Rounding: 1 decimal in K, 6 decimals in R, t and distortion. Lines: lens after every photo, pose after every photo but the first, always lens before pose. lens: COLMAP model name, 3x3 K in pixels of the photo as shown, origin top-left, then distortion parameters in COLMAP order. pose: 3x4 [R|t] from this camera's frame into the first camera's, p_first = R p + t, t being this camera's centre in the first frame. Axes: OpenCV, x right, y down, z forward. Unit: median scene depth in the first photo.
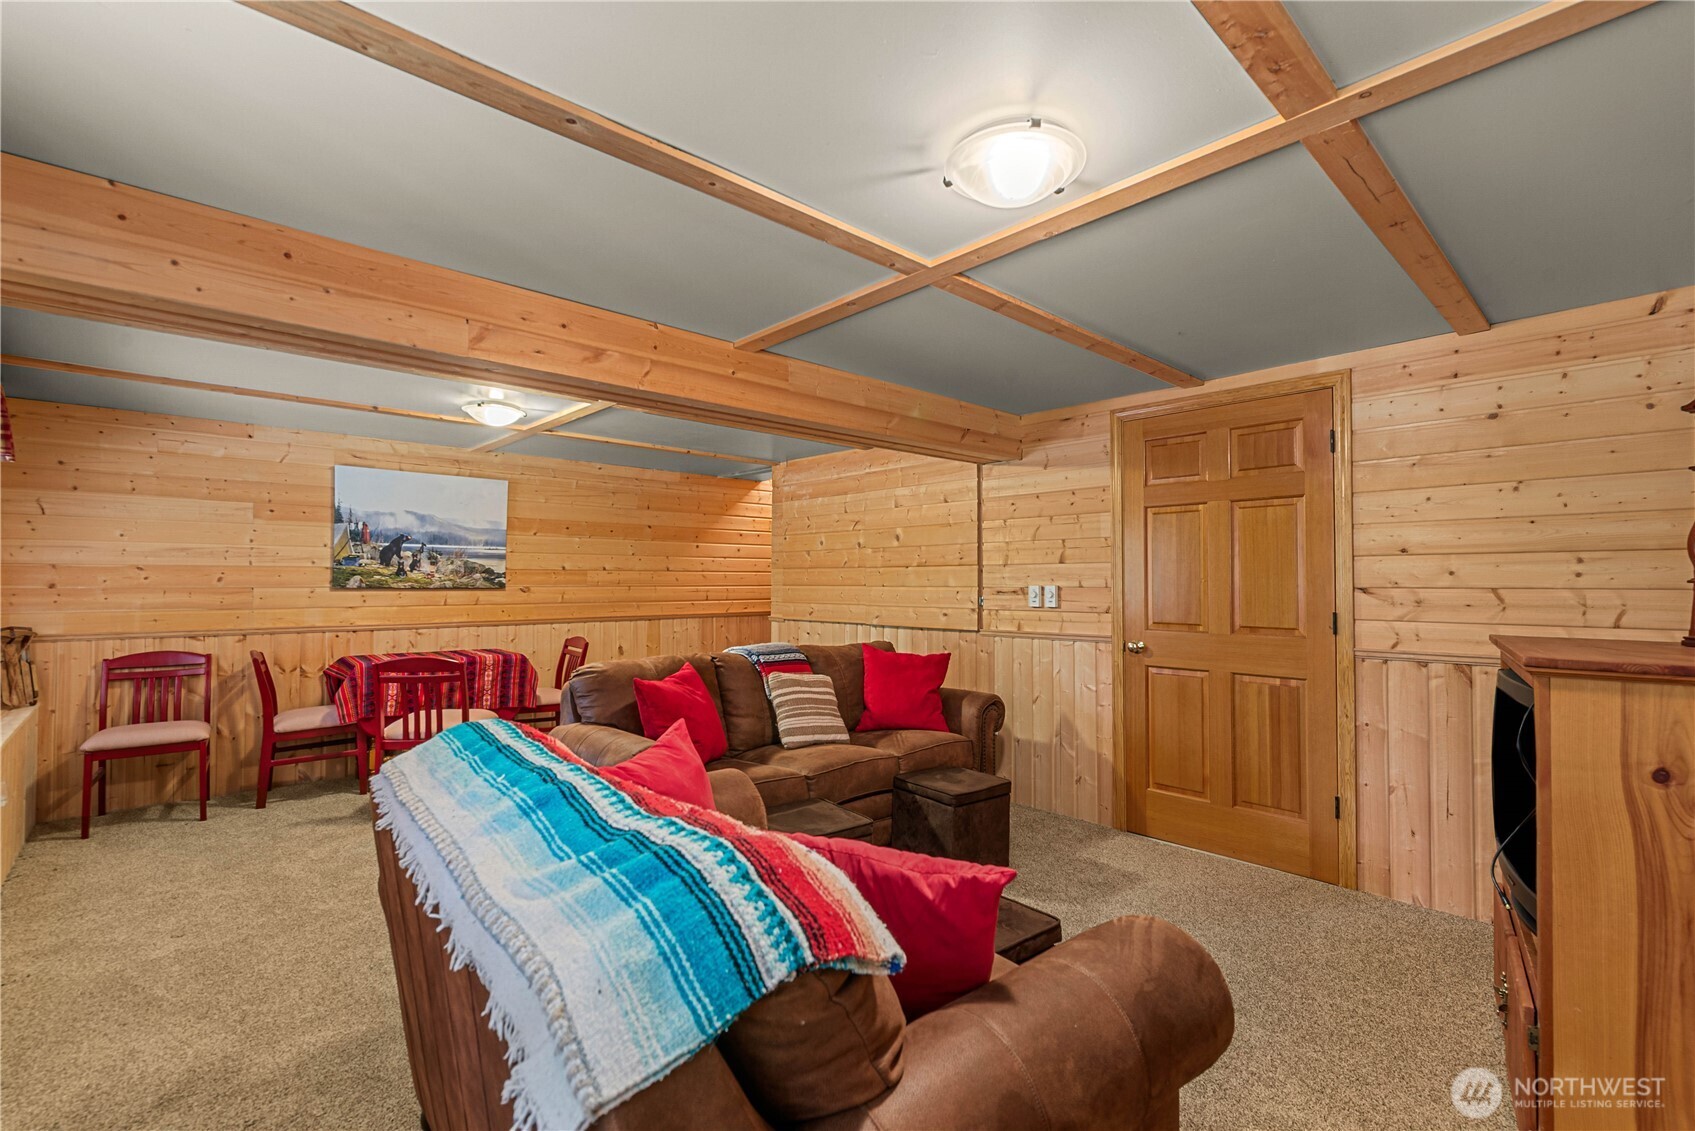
lens RADIAL K [[733.9, 0, 857.6], [0, 733.9, 566.5], [0, 0, 1]] dist [0.001369, -0.000462]
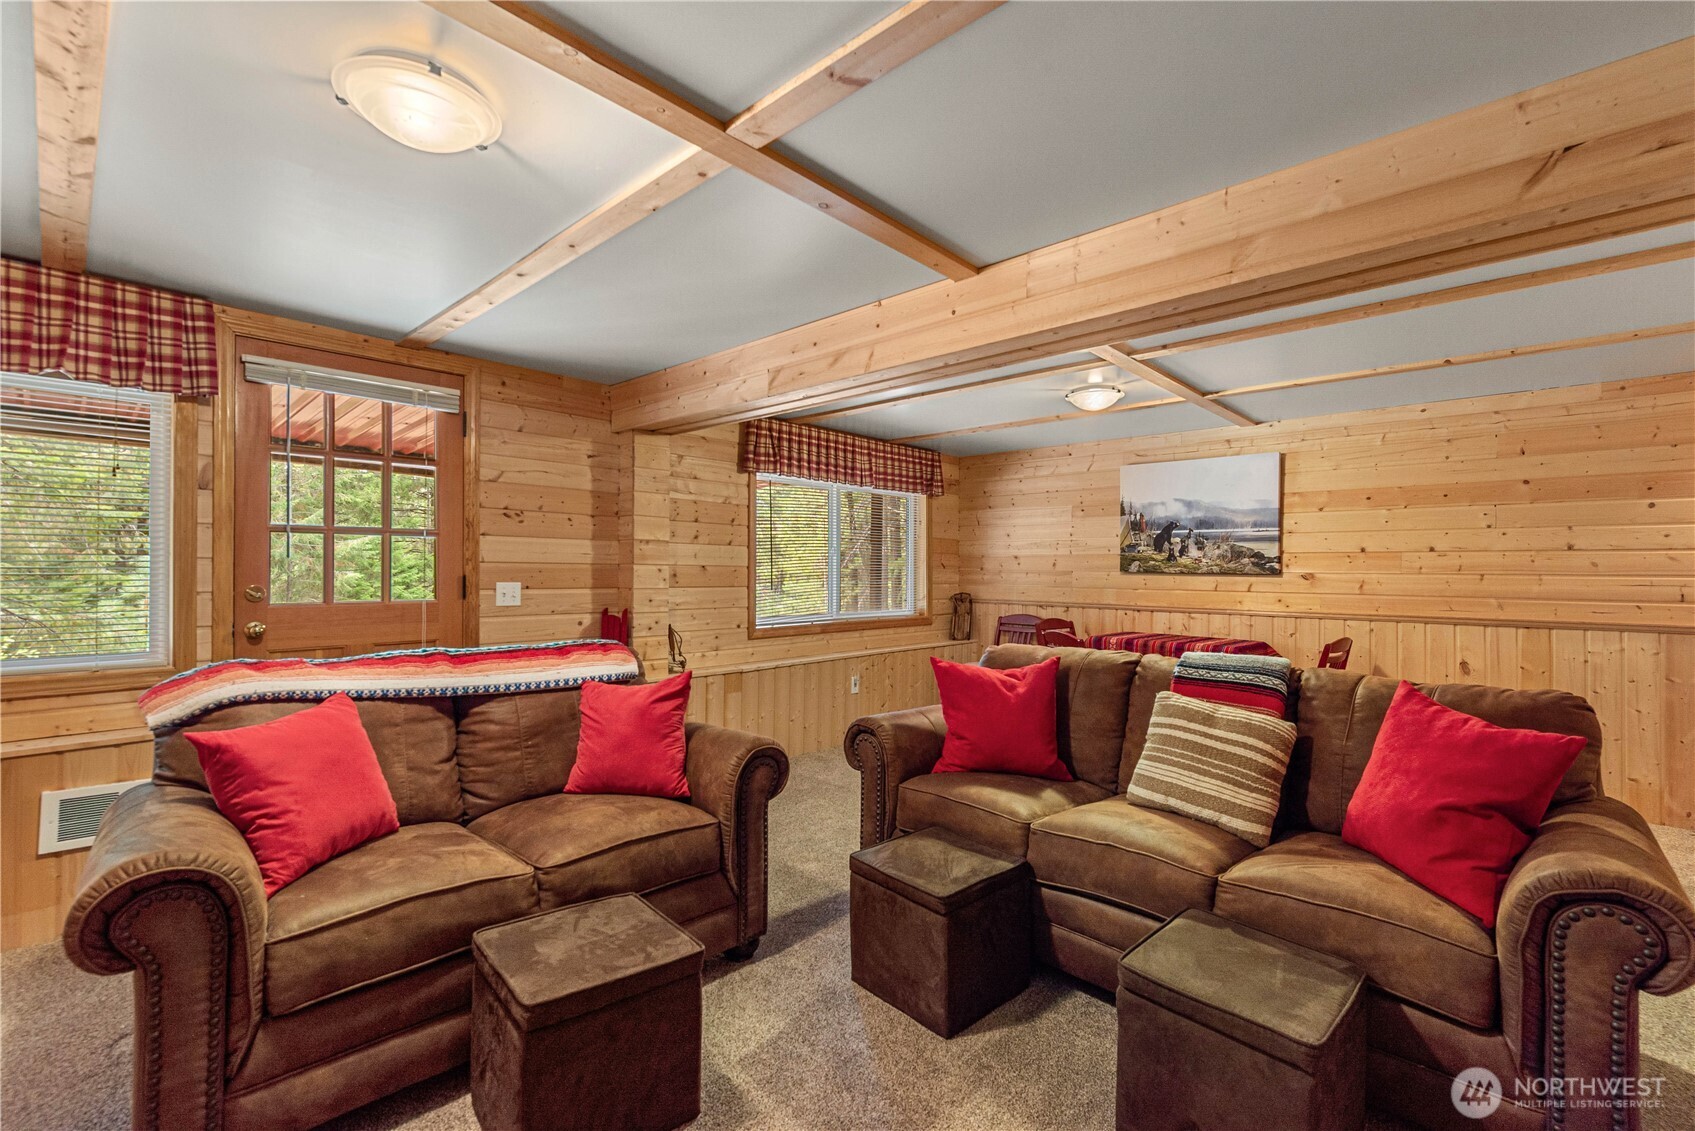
lens RADIAL K [[733.9, 0, 857.6], [0, 733.9, 566.5], [0, 0, 1]] dist [0.001369, -0.000462]
pose [[0.079051, -0.004726, -0.996859, 0.372914], [0.012162, 0.999919, -0.003776, 0.018056], [0.996796, -0.011826, 0.079102, 0.448750]]
